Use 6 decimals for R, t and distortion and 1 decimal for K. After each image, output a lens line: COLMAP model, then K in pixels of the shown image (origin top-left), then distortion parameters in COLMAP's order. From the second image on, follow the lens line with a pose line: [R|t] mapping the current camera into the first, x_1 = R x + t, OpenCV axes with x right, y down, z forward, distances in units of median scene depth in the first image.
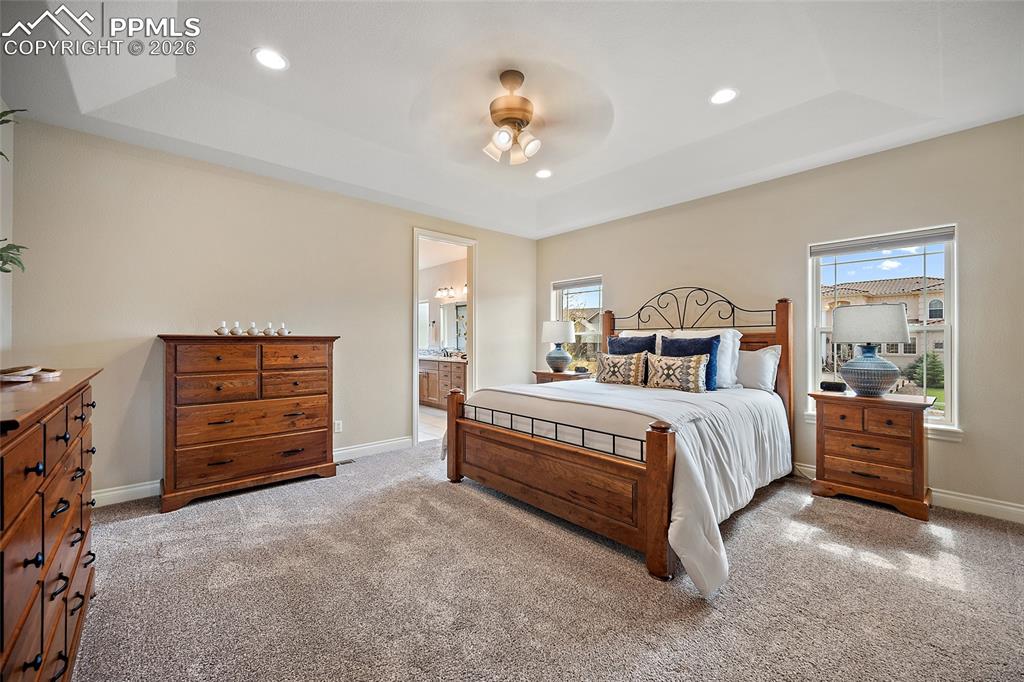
lens RADIAL K [[406.5, 0, 515.2], [0, 406.5, 341.5], [0, 0, 1]] dist [0.000042, -0.001103]
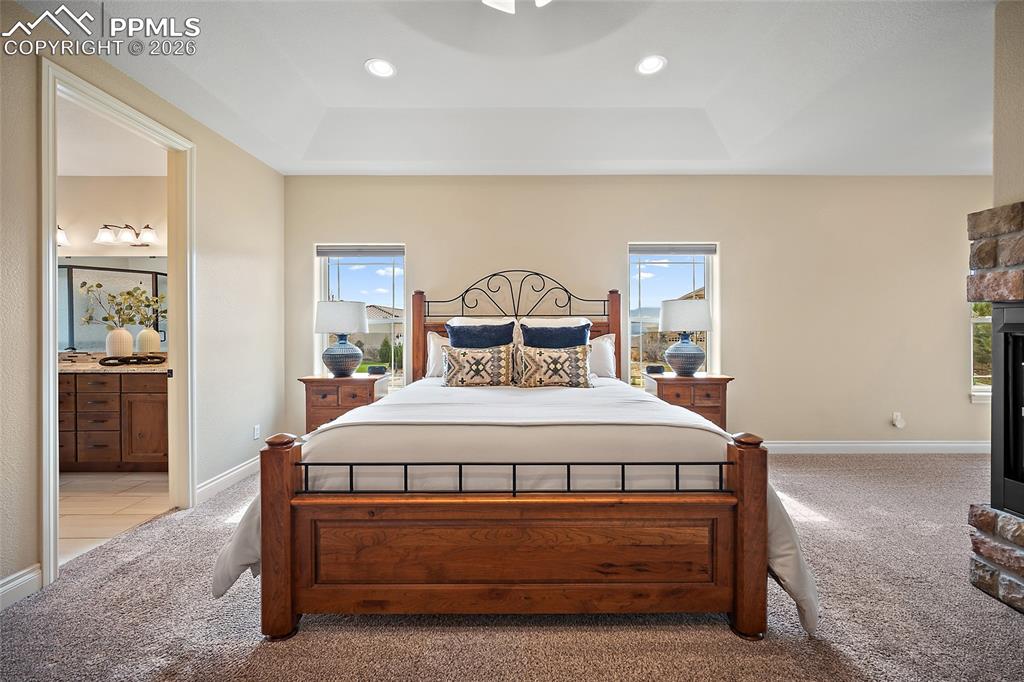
lens RADIAL K [[406.5, 0, 516.1], [0, 406.5, 331.6], [0, 0, 1]] dist [0.000042, -0.001103]
pose [[0.670738, -0.006531, 0.741666, -0.298595], [0.004418, 0.999979, 0.004810, -0.002829], [-0.741681, 0.000050, 0.670752, 0.469911]]
